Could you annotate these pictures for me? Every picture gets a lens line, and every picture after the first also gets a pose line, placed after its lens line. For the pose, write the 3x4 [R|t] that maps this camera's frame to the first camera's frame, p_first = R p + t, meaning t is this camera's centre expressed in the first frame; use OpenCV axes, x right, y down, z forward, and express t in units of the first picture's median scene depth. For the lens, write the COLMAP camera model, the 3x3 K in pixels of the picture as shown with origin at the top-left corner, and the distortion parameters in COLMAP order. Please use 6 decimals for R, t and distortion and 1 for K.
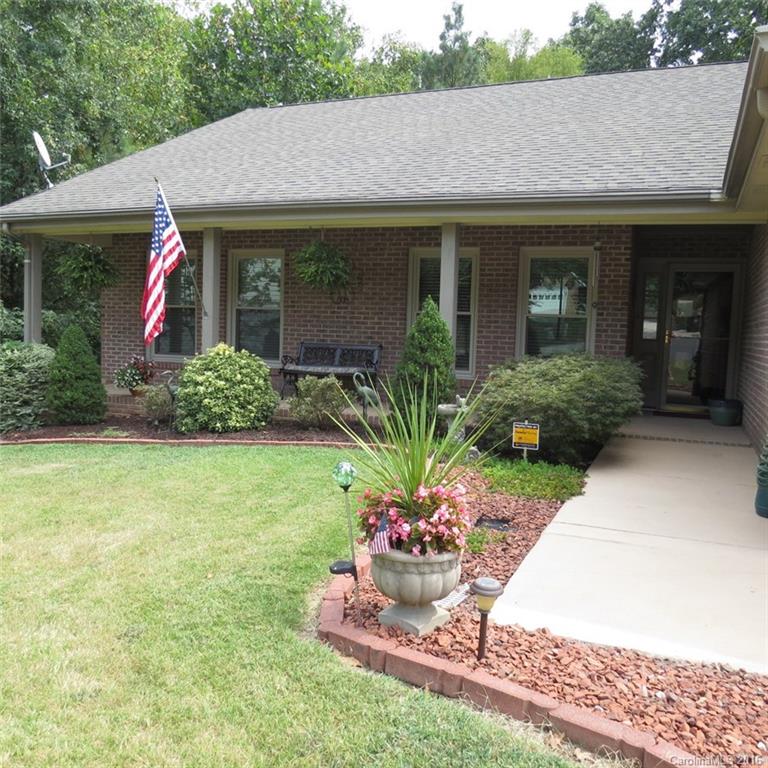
lens RADIAL K [[723.3, 0, 384.0], [0, 723.3, 384.0], [0, 0, 1]] dist [-0.020401, -0.010324]
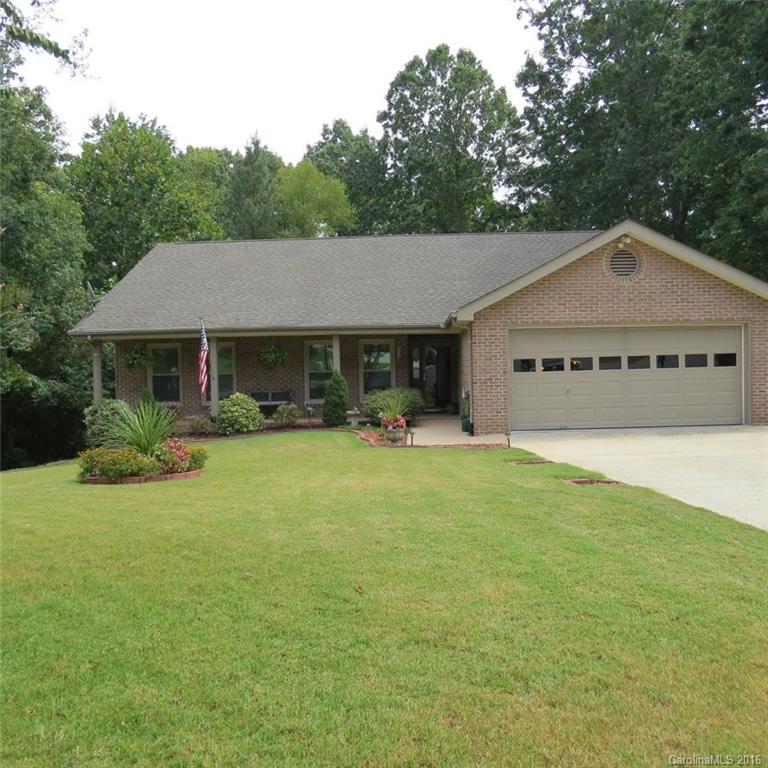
lens RADIAL K [[723.3, 0, 384.0], [0, 723.3, 384.0], [0, 0, 1]] dist [-0.020401, -0.010324]
pose [[0.937514, -0.059454, 0.342831, -0.540160], [0.076919, 0.996330, -0.037561, 0.031203], [-0.339339, 0.061584, 0.938646, -1.149581]]
